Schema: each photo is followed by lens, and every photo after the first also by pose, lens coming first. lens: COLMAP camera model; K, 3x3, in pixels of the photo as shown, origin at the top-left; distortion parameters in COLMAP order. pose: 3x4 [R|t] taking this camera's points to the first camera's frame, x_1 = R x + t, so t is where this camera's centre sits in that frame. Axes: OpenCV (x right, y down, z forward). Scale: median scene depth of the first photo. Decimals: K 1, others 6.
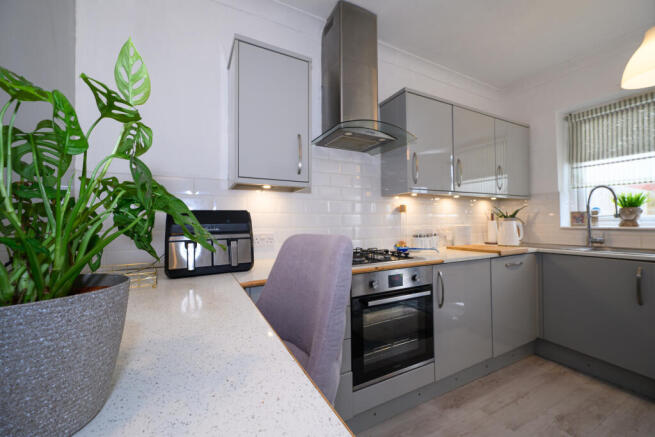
lens RADIAL K [[255.1, 0, 327.5], [0, 255.1, 218.5], [0, 0, 1]] dist [0.000266, 0.000046]
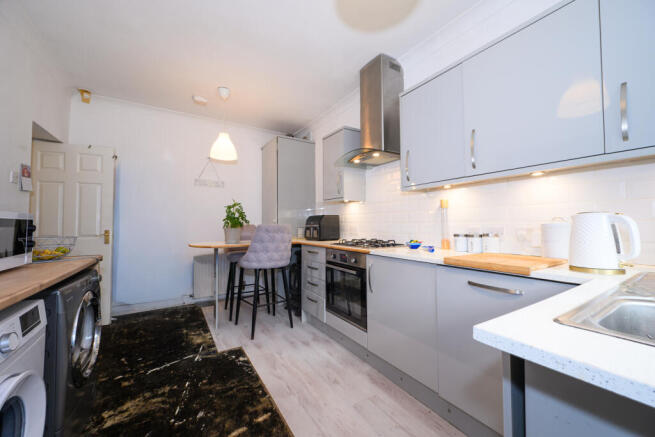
lens RADIAL K [[259.5, 0, 344.1], [0, 259.5, 214.7], [0, 0, 1]] dist [-0.000219, -0.000033]
pose [[0.119522, -0.008398, -0.992796, 1.153054], [0.029637, 0.999549, -0.004887, -0.007838], [0.992389, -0.028839, 0.119717, 0.523388]]
